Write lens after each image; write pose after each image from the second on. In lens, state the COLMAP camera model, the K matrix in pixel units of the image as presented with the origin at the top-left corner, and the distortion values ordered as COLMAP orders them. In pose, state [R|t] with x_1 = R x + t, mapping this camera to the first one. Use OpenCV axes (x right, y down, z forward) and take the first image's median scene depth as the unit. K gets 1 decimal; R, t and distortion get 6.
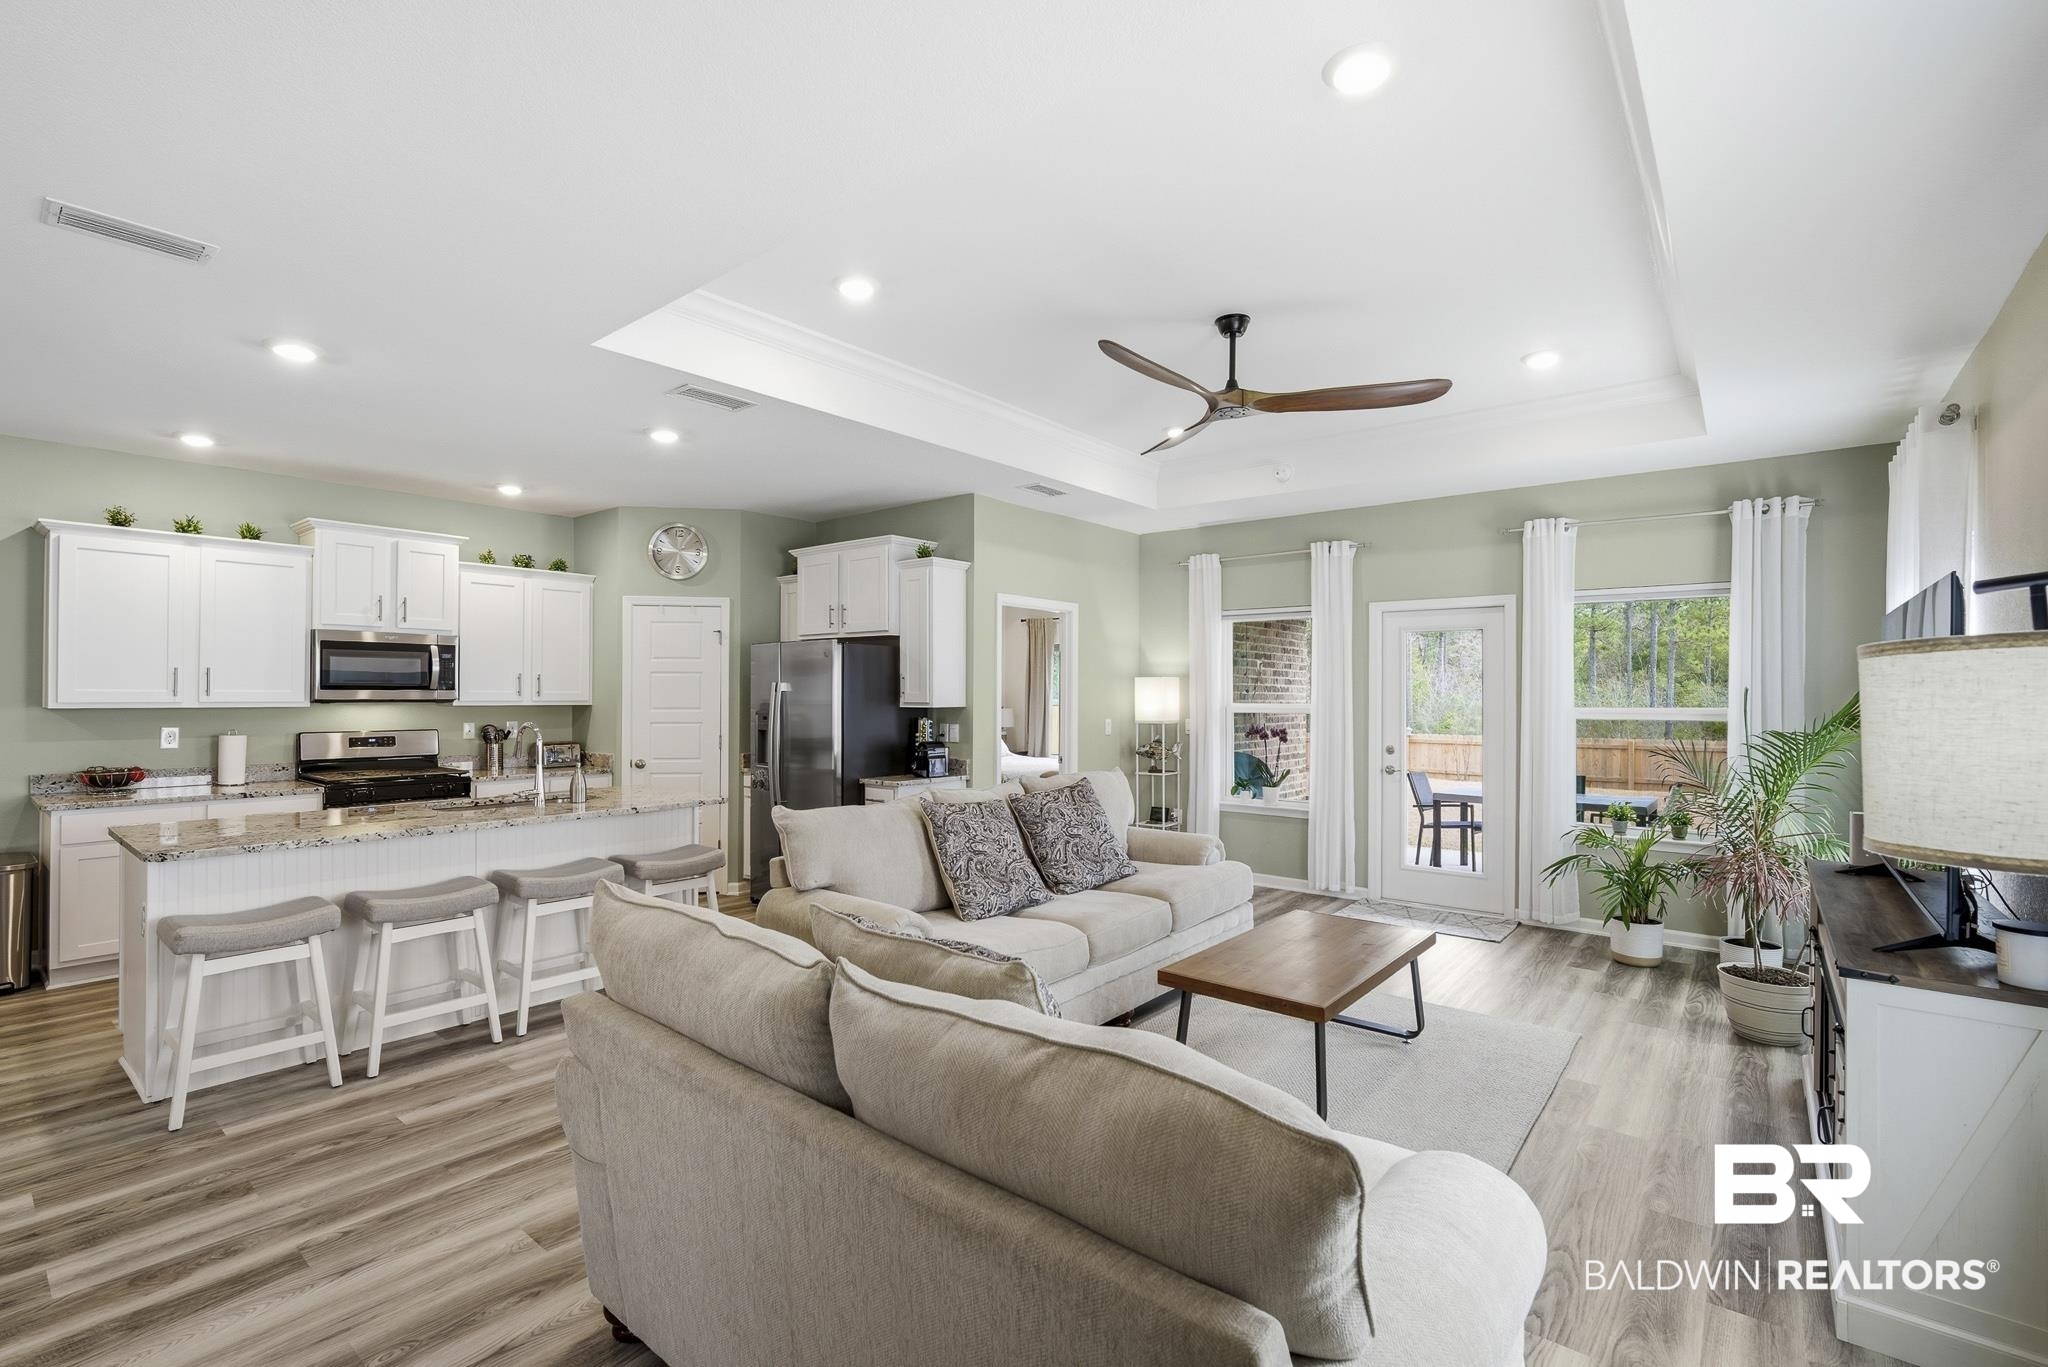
lens RADIAL K [[908.9, 0, 1014.8], [0, 908.9, 688.5], [0, 0, 1]] dist [-0.002752, 0.000080]
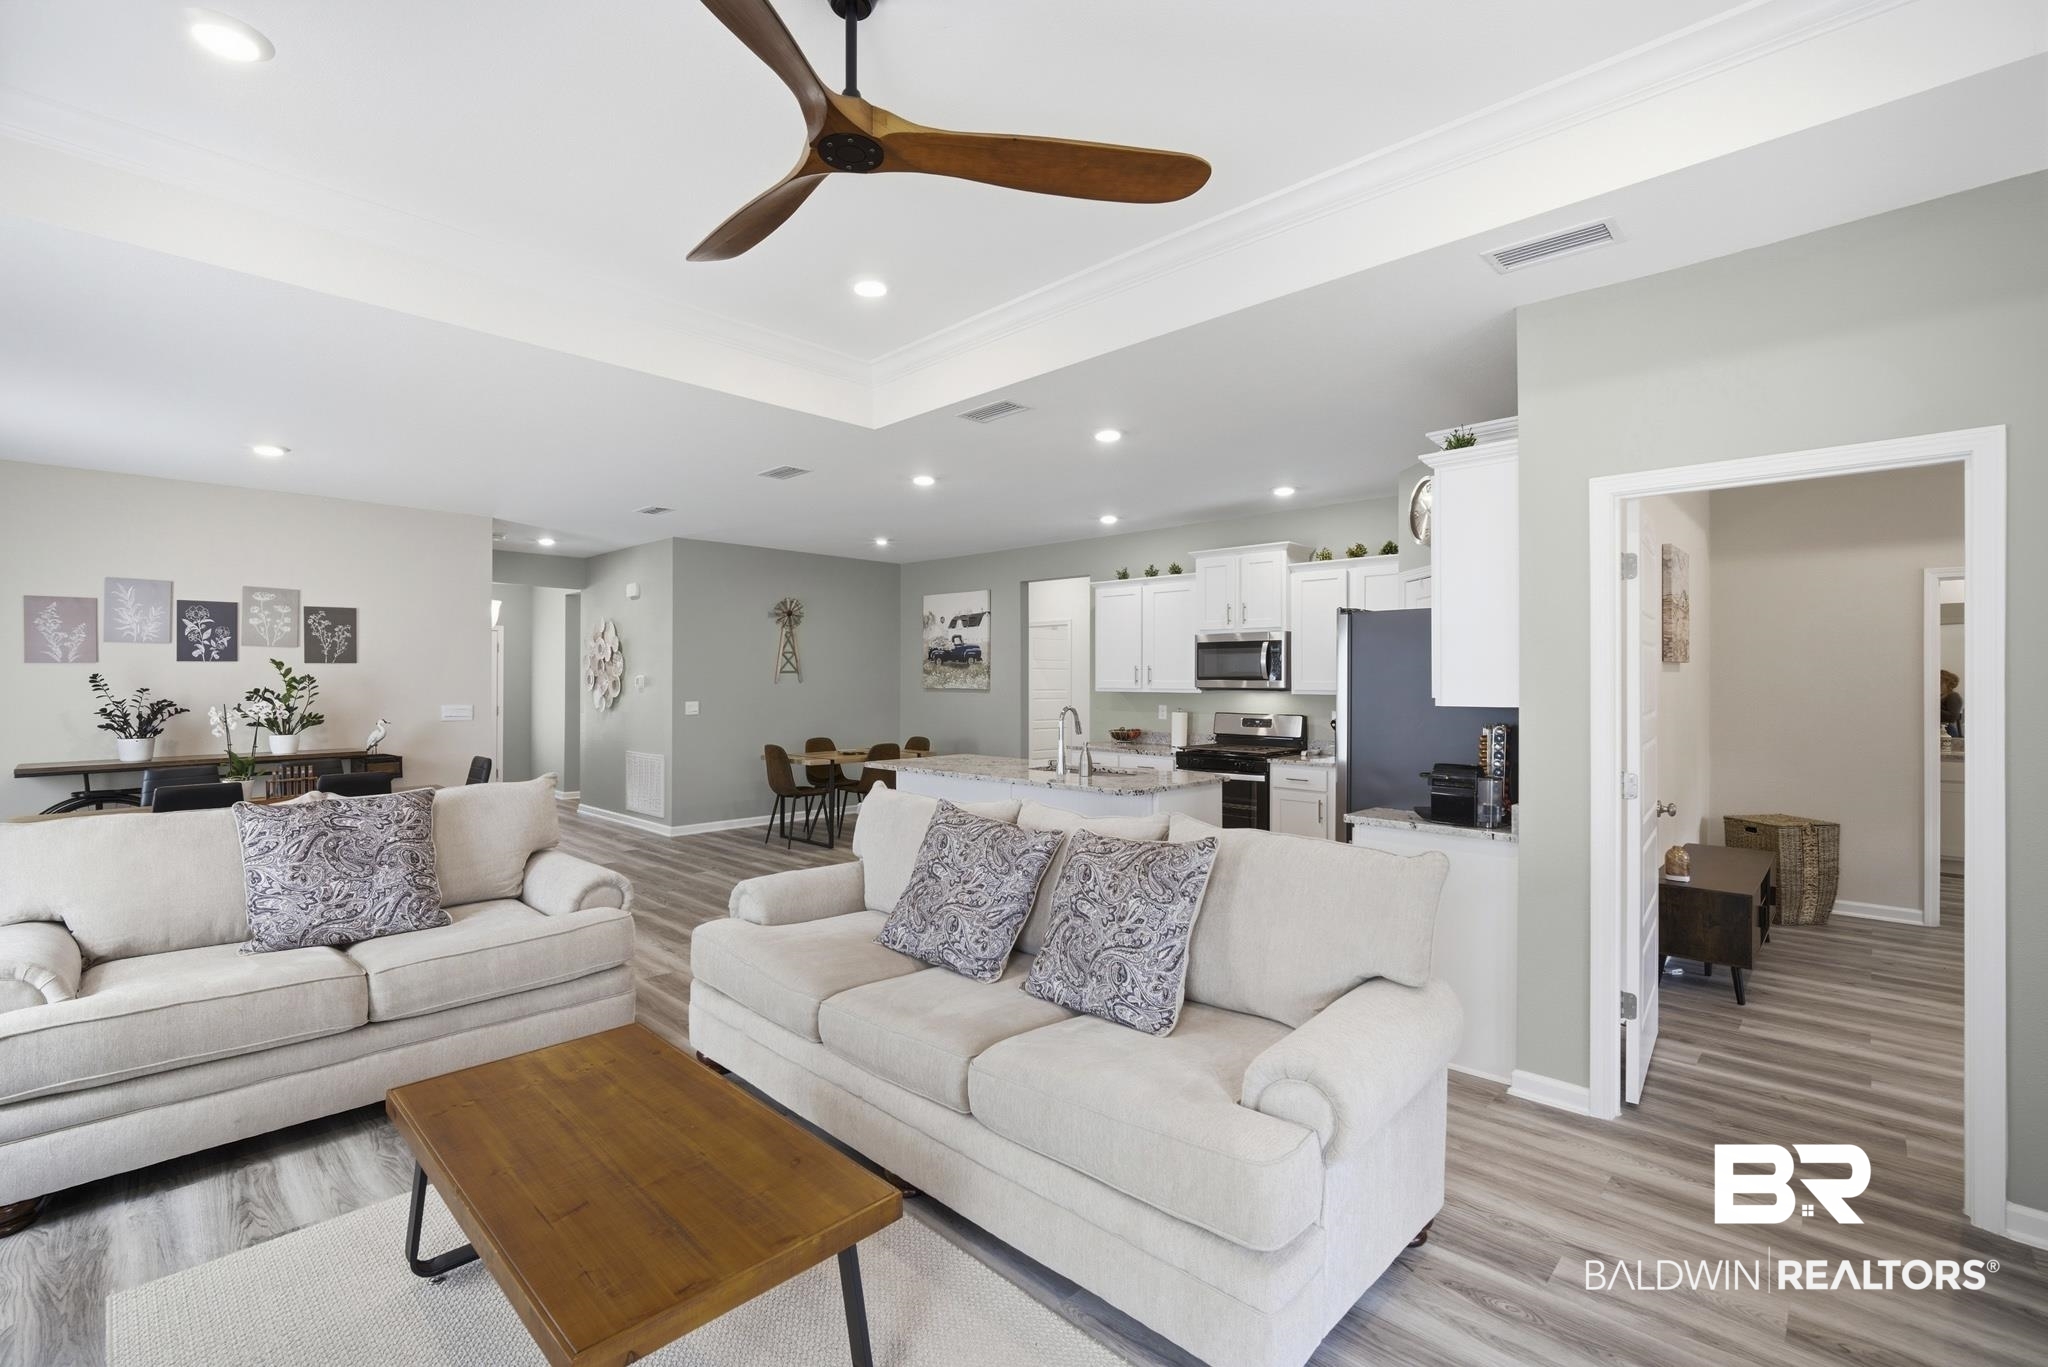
lens RADIAL K [[889.6, 0, 1024.0], [0, 889.6, 683.5], [0, 0, 1]] dist [-0.002764, -0.000312]
pose [[-0.062474, -0.000336, -0.998047, 0.527422], [0.000692, 1.000000, -0.000380, 0.006257], [0.998046, -0.000715, -0.062473, 0.796383]]
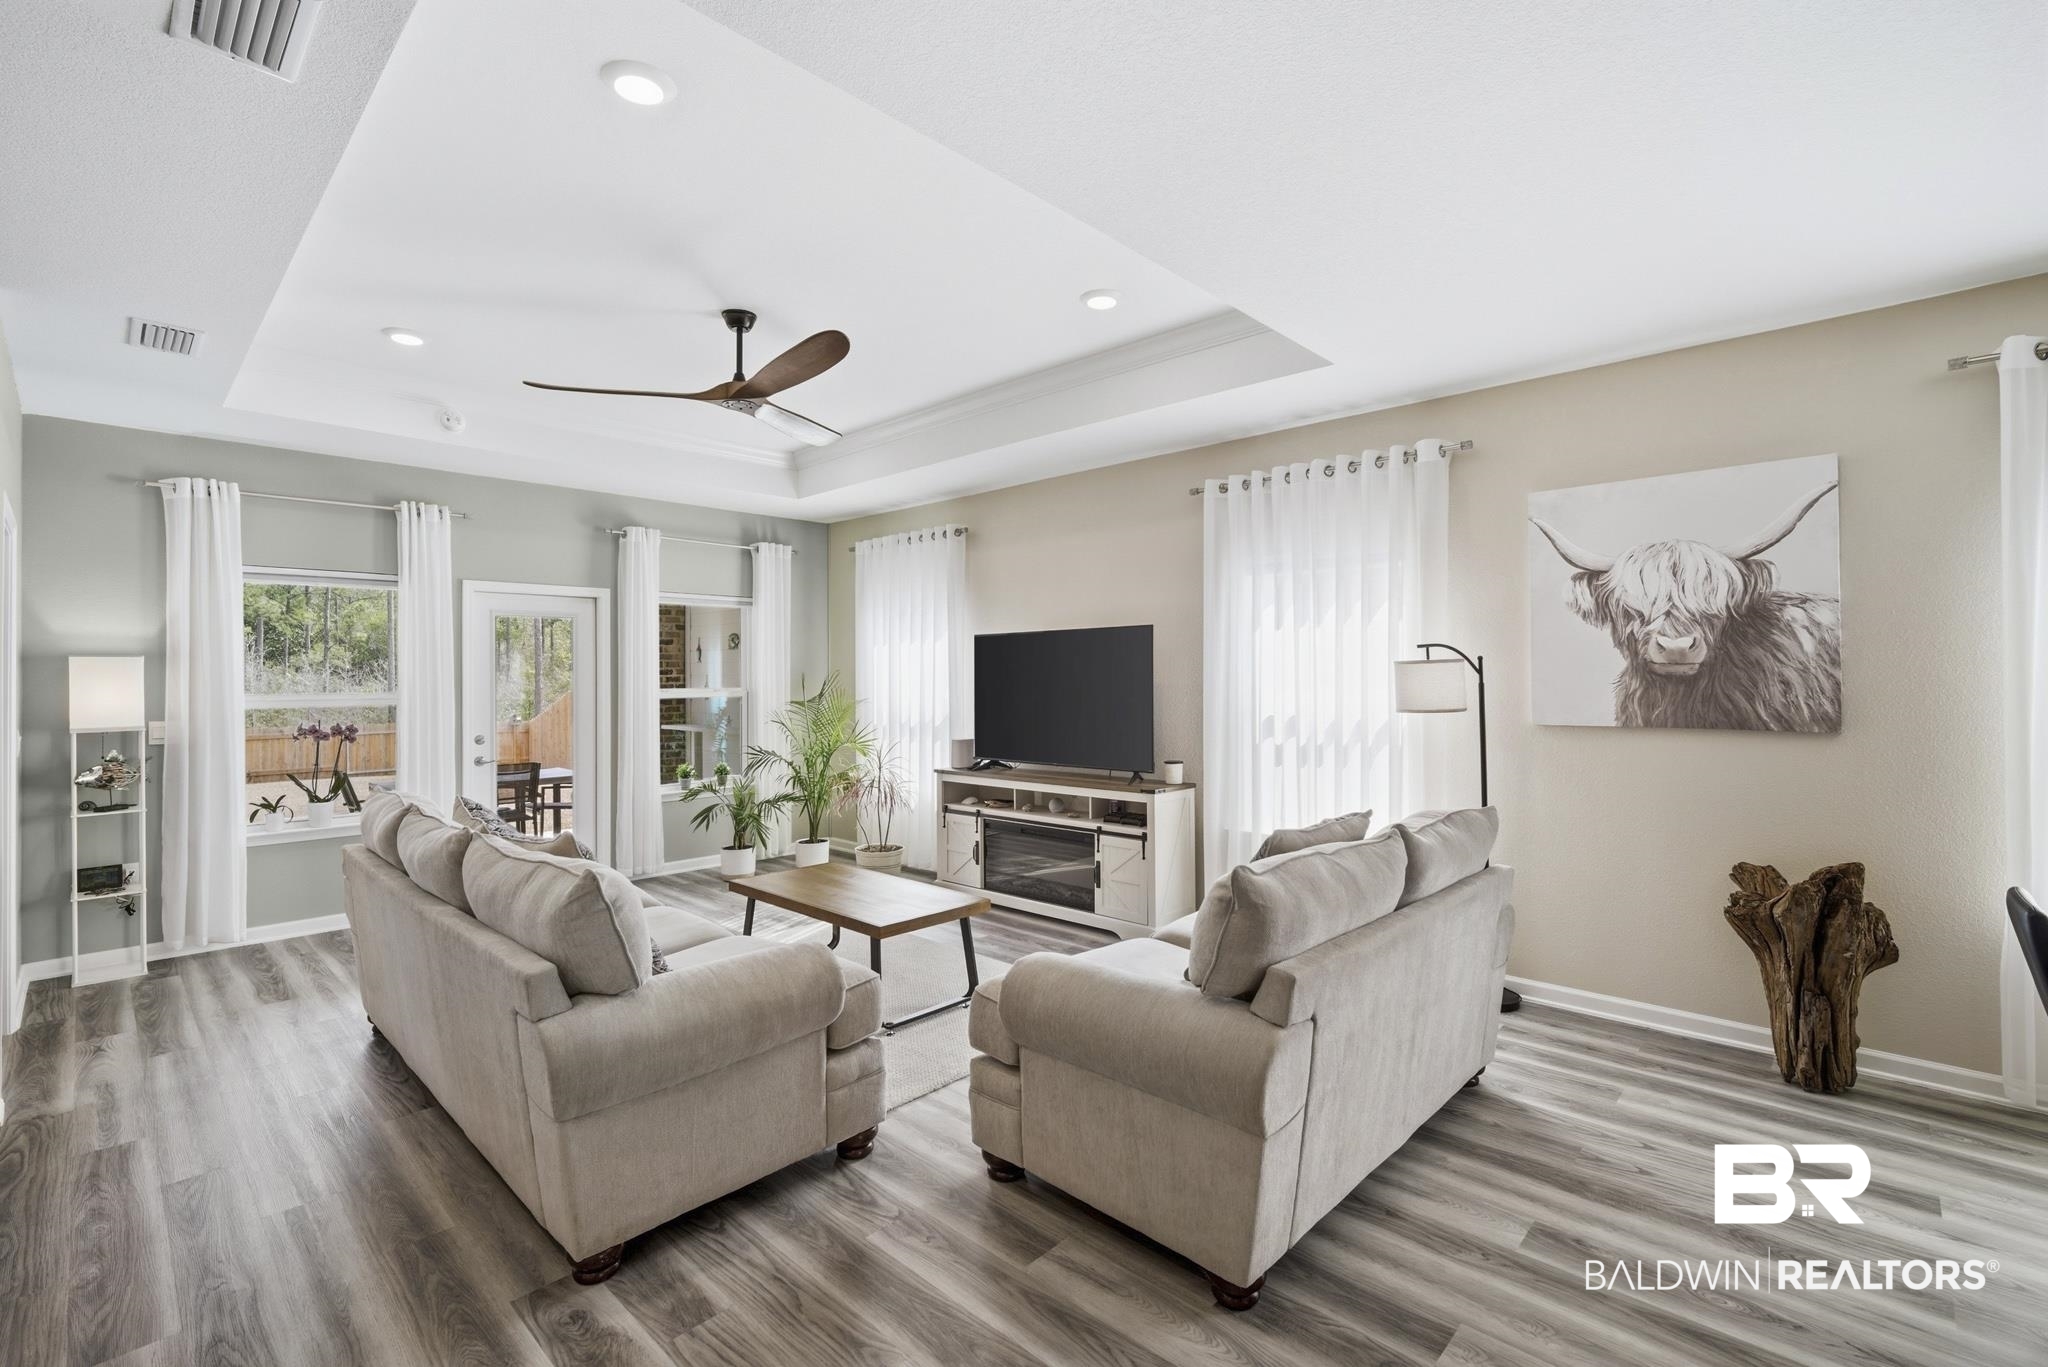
lens RADIAL K [[903.4, 0, 1022.3], [0, 903.4, 672.8], [0, 0, 1]] dist [-0.008503, 0.000278]
pose [[0.071425, -0.000792, 0.997446, -0.535097], [0.002908, 0.999996, 0.000586, -0.000659], [-0.997442, 0.002858, 0.071427, 0.431213]]
